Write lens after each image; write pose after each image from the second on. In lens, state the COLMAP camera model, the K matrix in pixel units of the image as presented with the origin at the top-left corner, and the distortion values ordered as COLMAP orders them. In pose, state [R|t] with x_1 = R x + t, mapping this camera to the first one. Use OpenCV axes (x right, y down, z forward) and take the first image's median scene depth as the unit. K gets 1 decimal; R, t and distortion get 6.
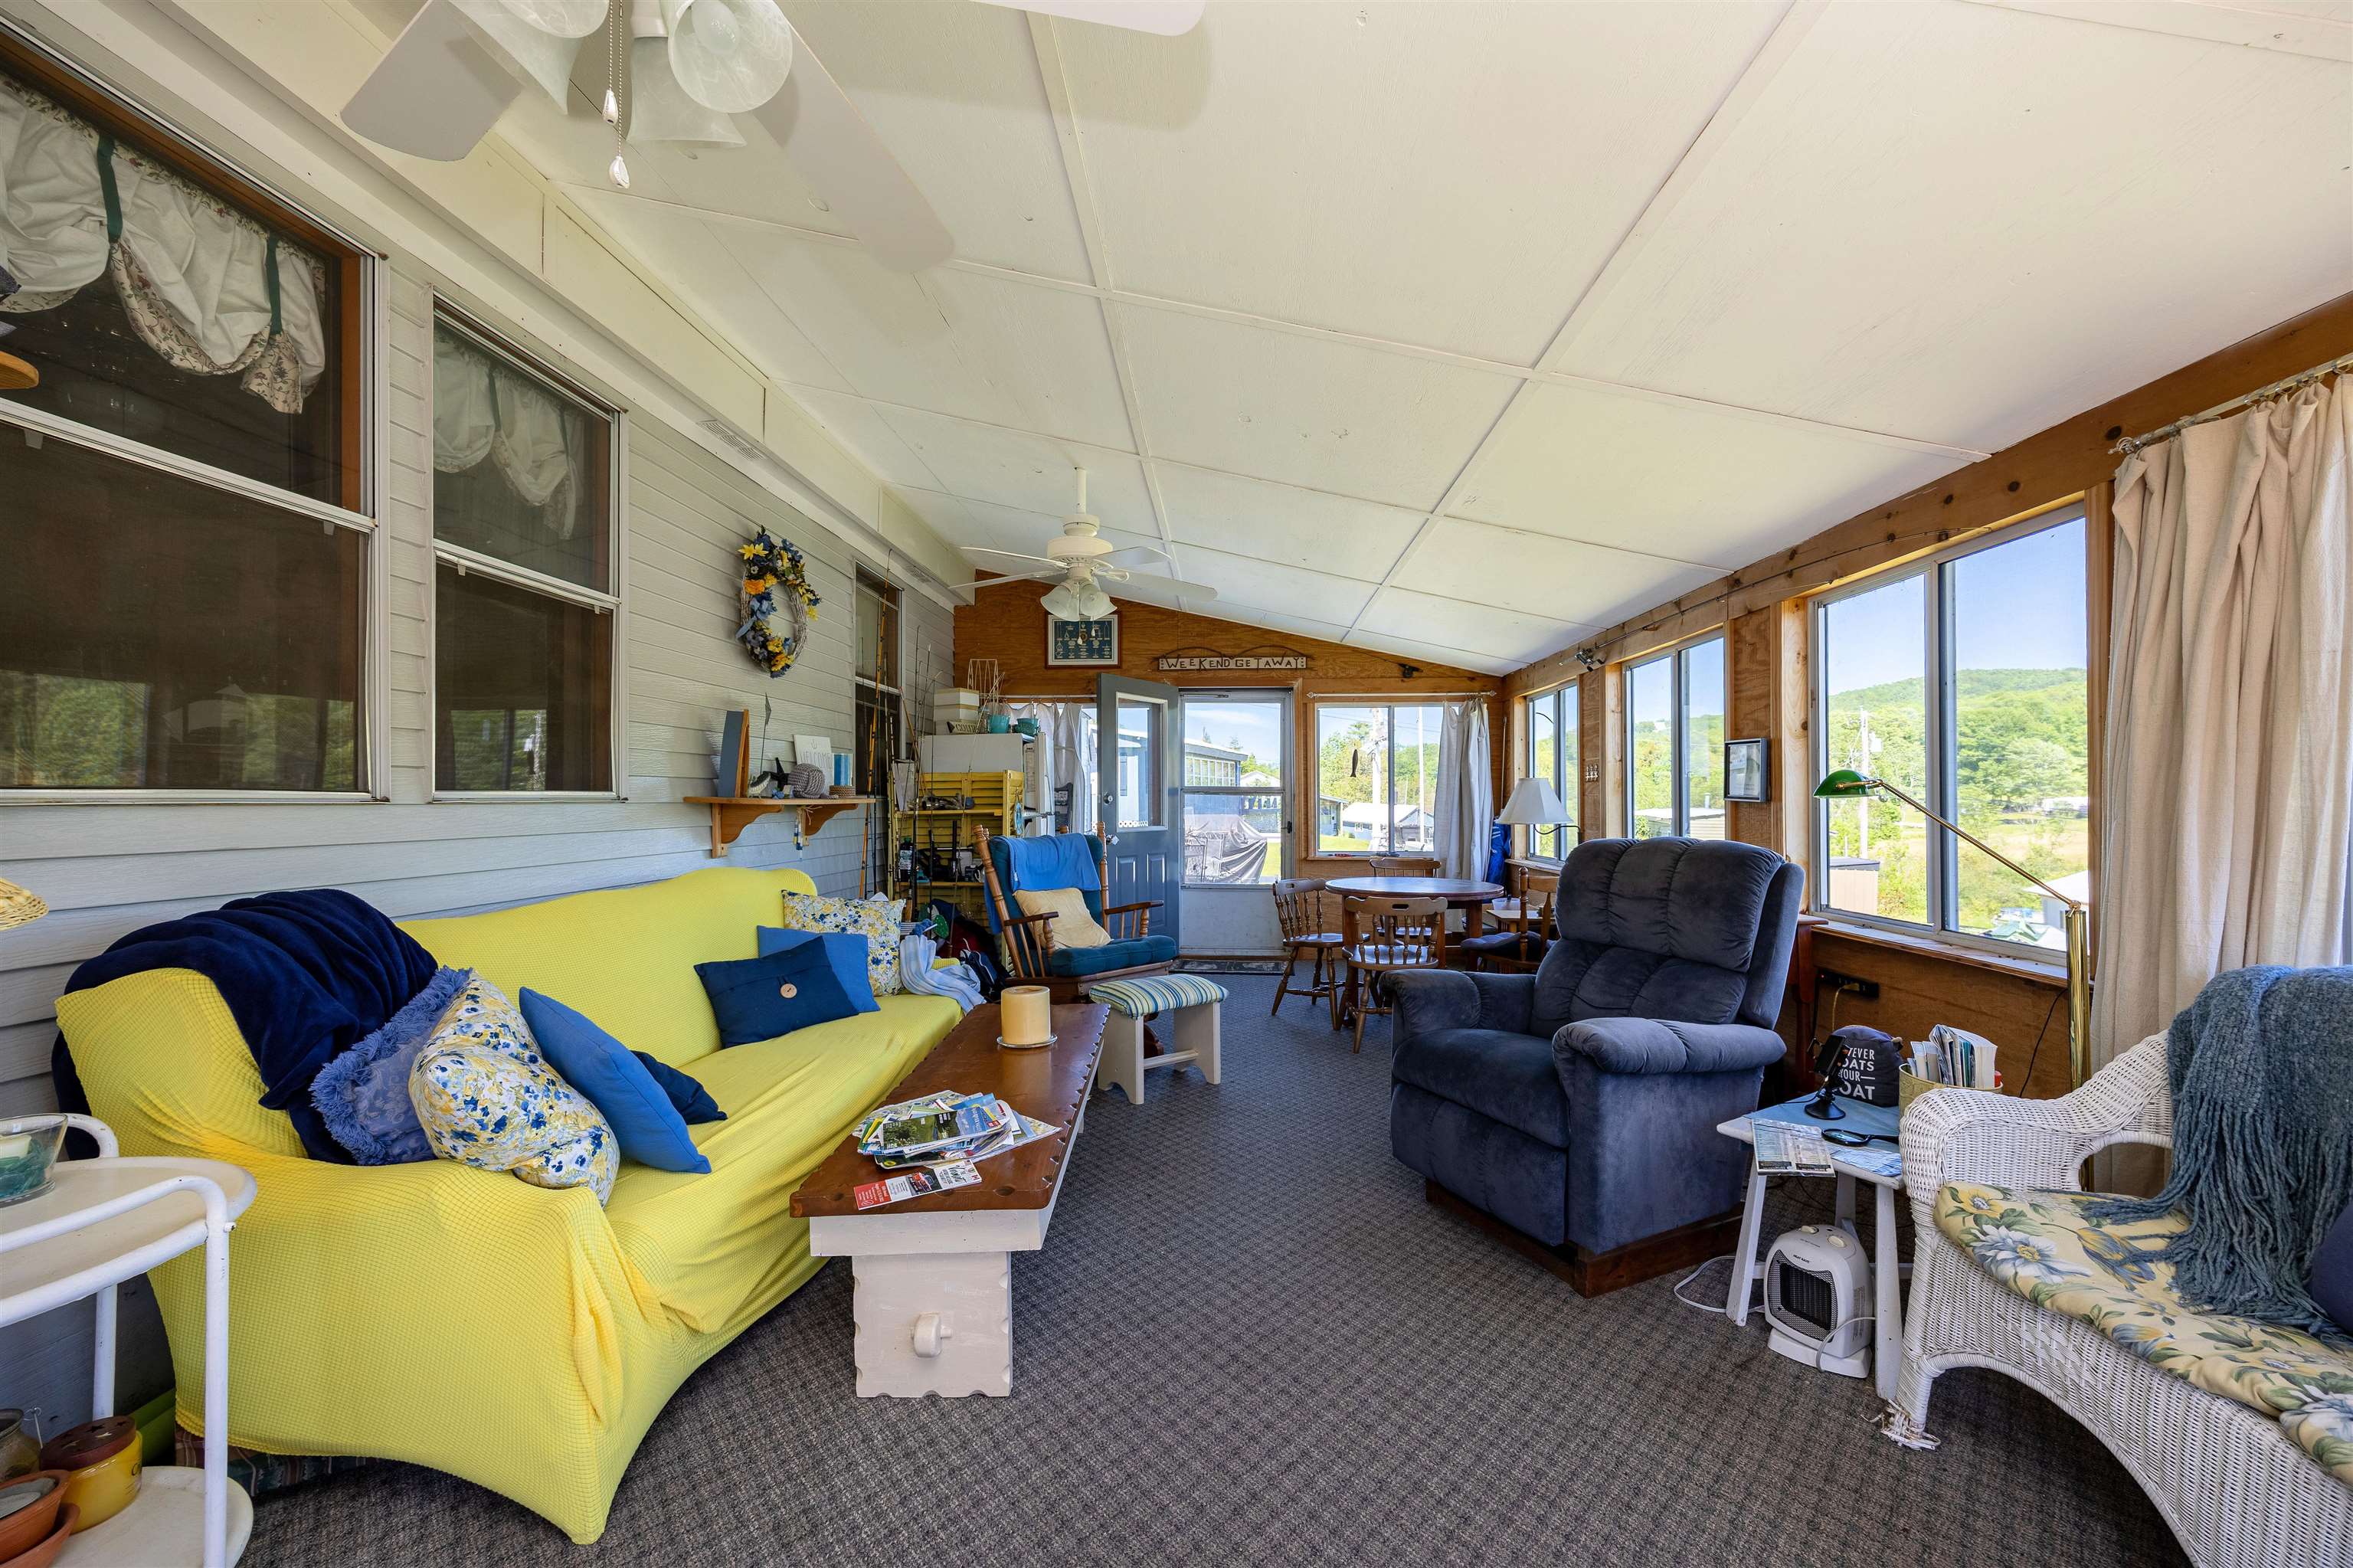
lens RADIAL K [[900.8, 0, 1182.5], [0, 900.8, 794.2], [0, 0, 1]] dist [-0.001412, -0.000396]
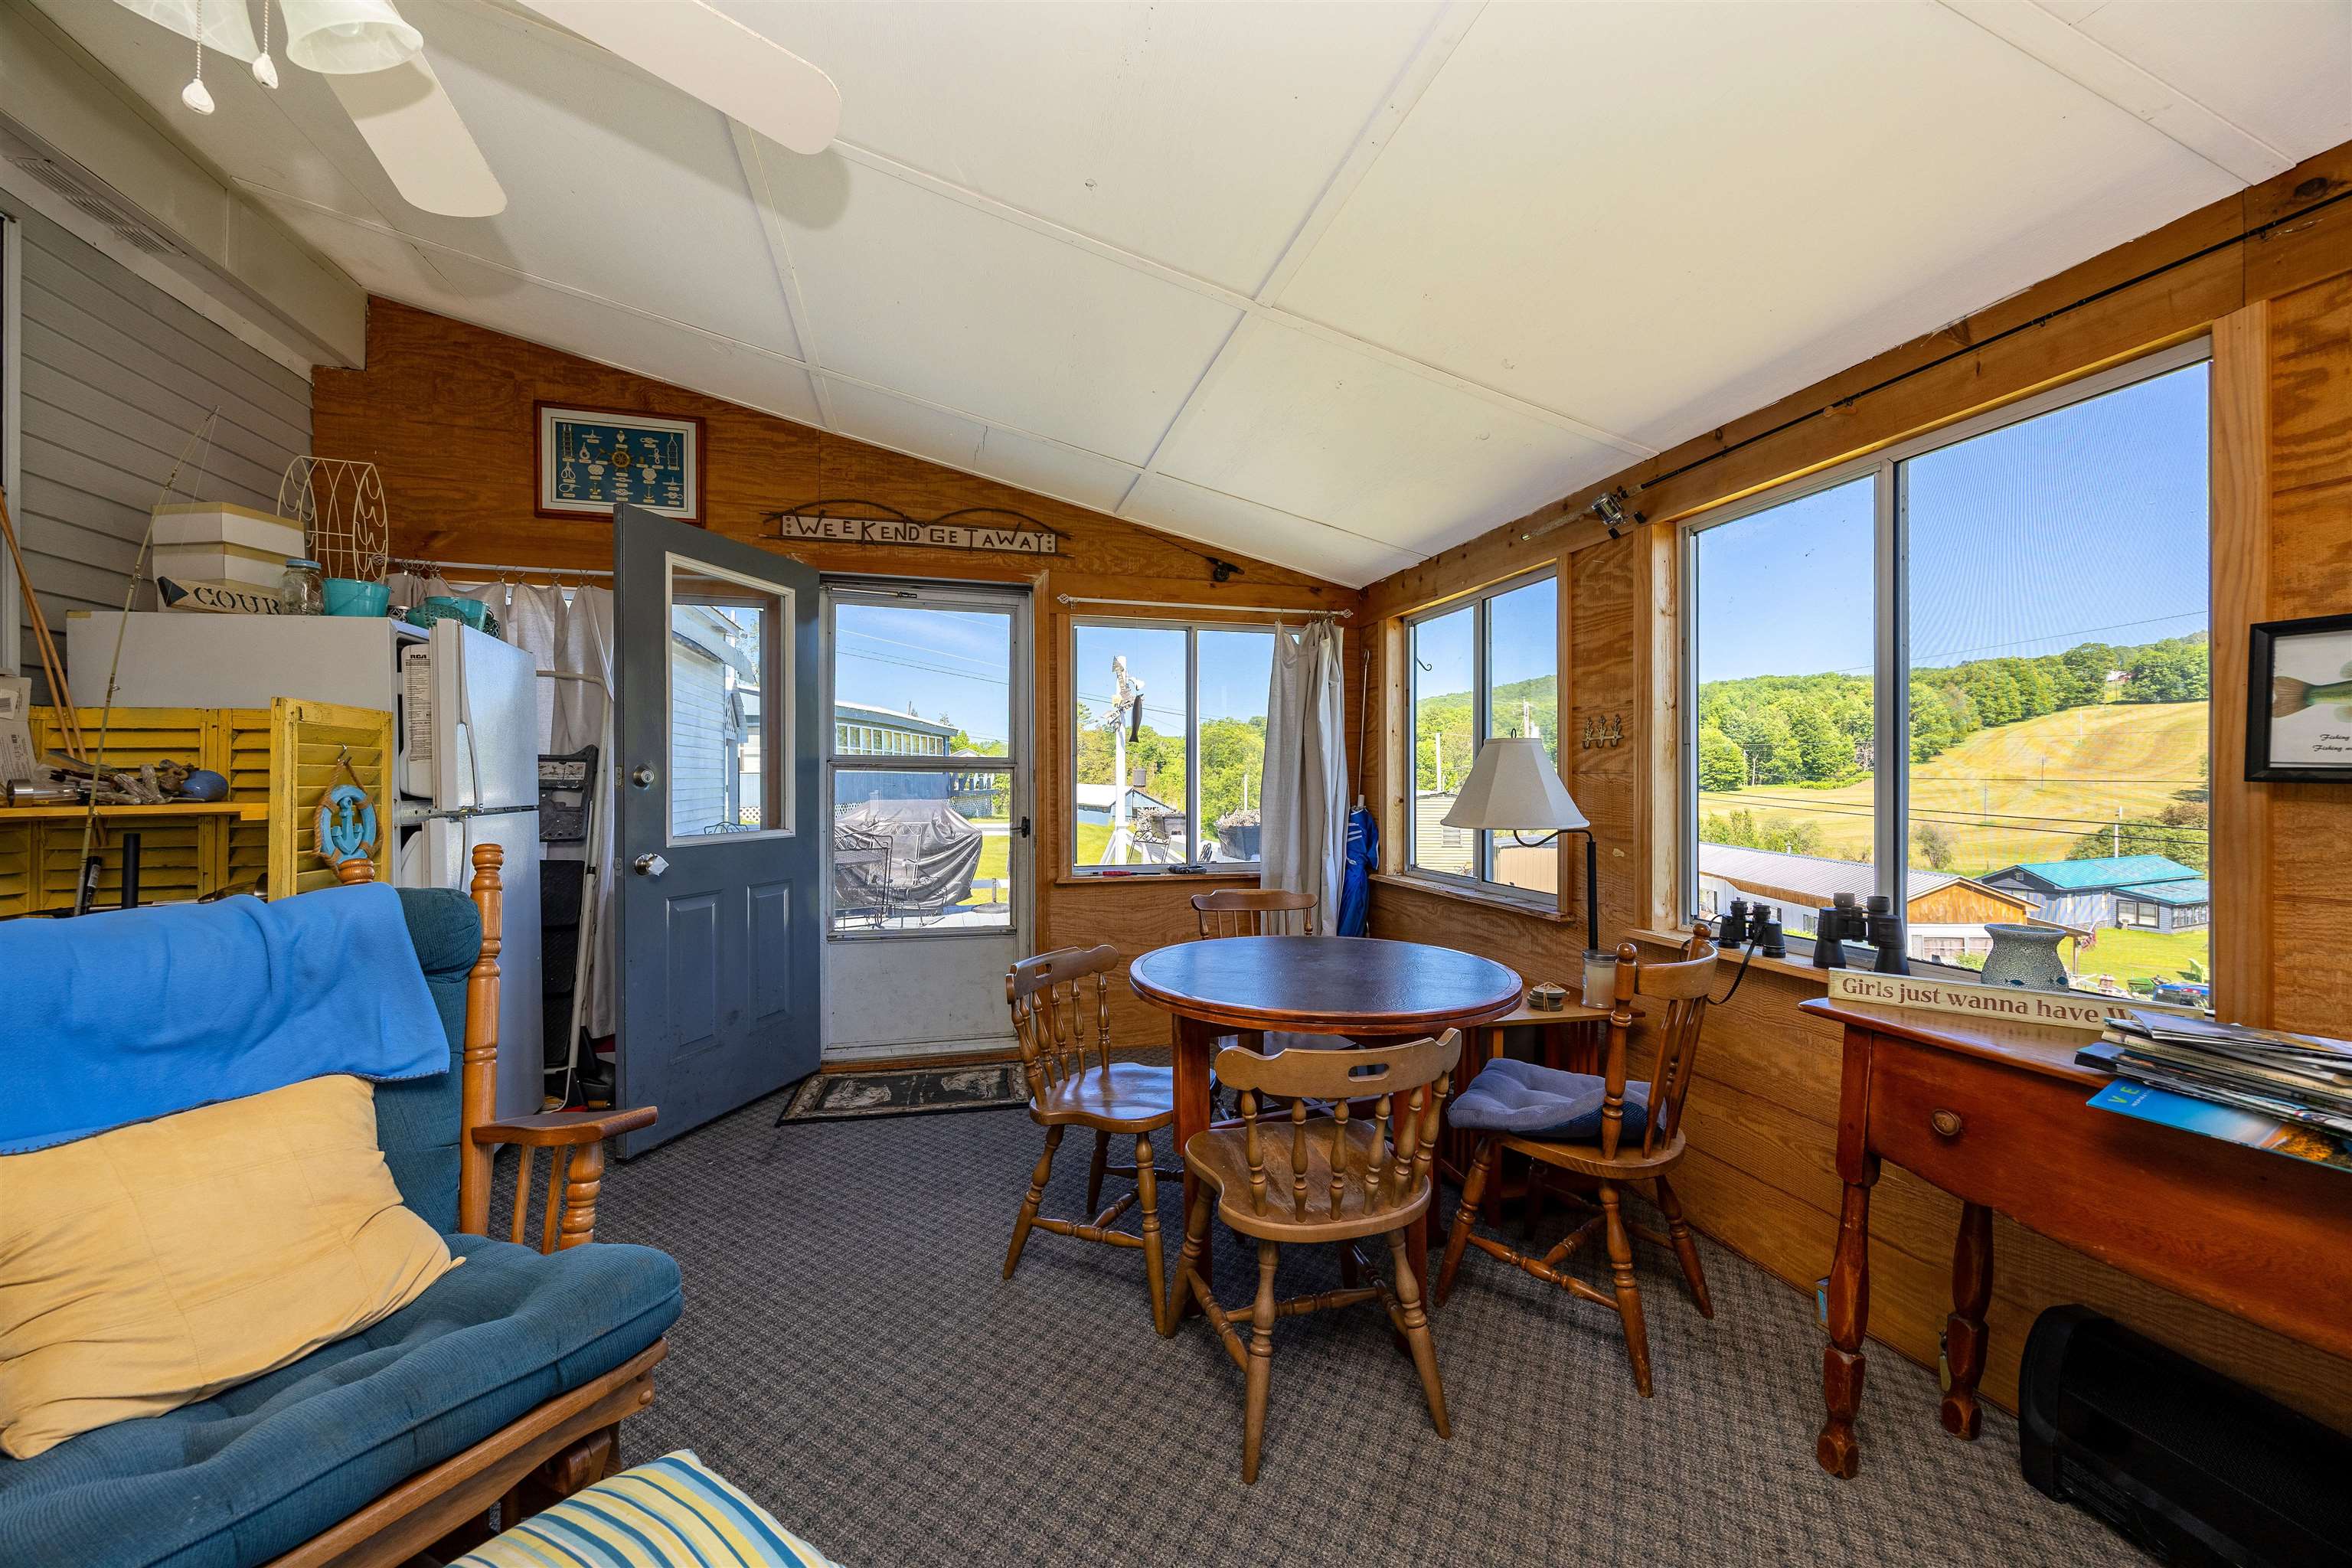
lens RADIAL K [[900.3, 0, 1178.7], [0, 900.3, 782.9], [0, 0, 1]] dist [-0.001412, -0.000396]
pose [[0.951211, 0.000877, 0.308539, 0.081795], [-0.003533, 0.999961, 0.008051, 0.007772], [-0.308520, -0.008749, 0.951178, 1.030111]]
